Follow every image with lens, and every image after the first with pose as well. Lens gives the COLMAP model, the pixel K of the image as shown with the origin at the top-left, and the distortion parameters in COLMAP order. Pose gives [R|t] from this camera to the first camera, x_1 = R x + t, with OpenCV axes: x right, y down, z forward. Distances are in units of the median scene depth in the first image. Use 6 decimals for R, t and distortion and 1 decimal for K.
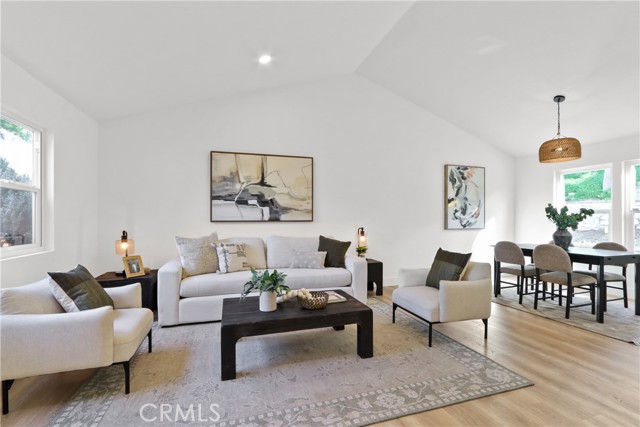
lens RADIAL K [[296.5, 0, 325.5], [0, 296.5, 216.5], [0, 0, 1]] dist [-0.018657, 0.002597]
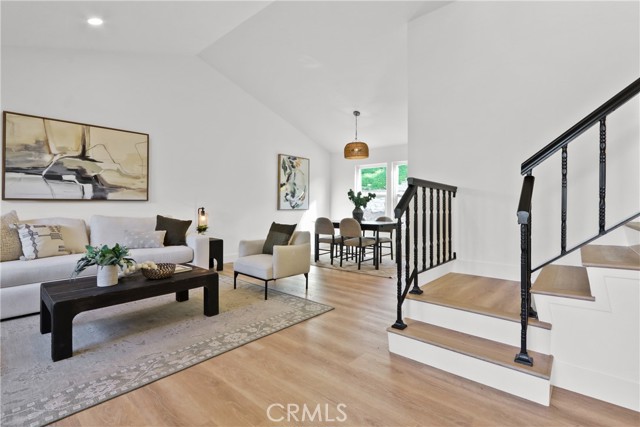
lens RADIAL K [[296.5, 0, 323.5], [0, 296.5, 202.6], [0, 0, 1]] dist [-0.018657, 0.002597]
pose [[0.860500, 0.007065, 0.509402, -0.046264], [-0.005806, 0.999975, -0.004062, 0.025526], [-0.509418, 0.000538, 0.860519, -0.122170]]
